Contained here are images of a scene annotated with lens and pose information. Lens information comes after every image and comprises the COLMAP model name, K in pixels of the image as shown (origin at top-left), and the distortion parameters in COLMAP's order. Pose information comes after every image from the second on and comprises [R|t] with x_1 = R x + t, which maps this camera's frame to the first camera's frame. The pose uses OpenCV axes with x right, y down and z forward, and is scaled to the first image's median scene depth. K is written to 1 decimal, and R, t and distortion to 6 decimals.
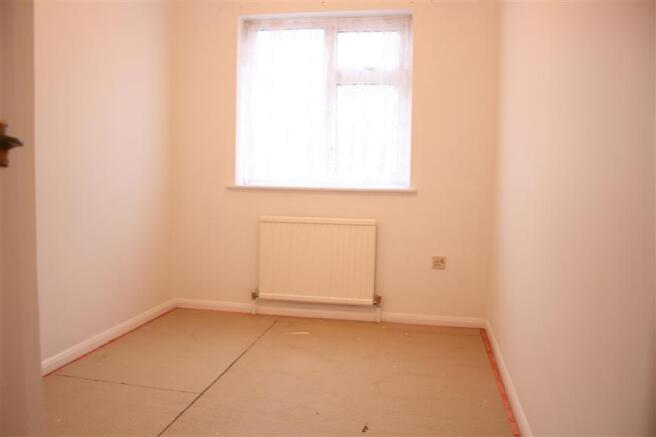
lens RADIAL K [[576.6, 0, 328.0], [0, 576.6, 218.5], [0, 0, 1]] dist [-0.006377, 0.015052]
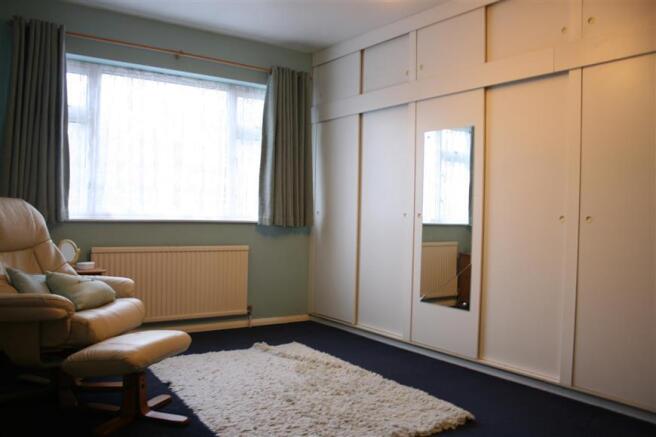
lens RADIAL K [[576.6, 0, 328.0], [0, 576.6, 218.5], [0, 0, 1]] dist [-0.006377, 0.015052]
pose [[0.711129, -0.000647, 0.703061, -0.671910], [0.045251, 0.997968, -0.044852, 0.008262], [-0.701603, 0.063710, 0.709714, -0.017730]]
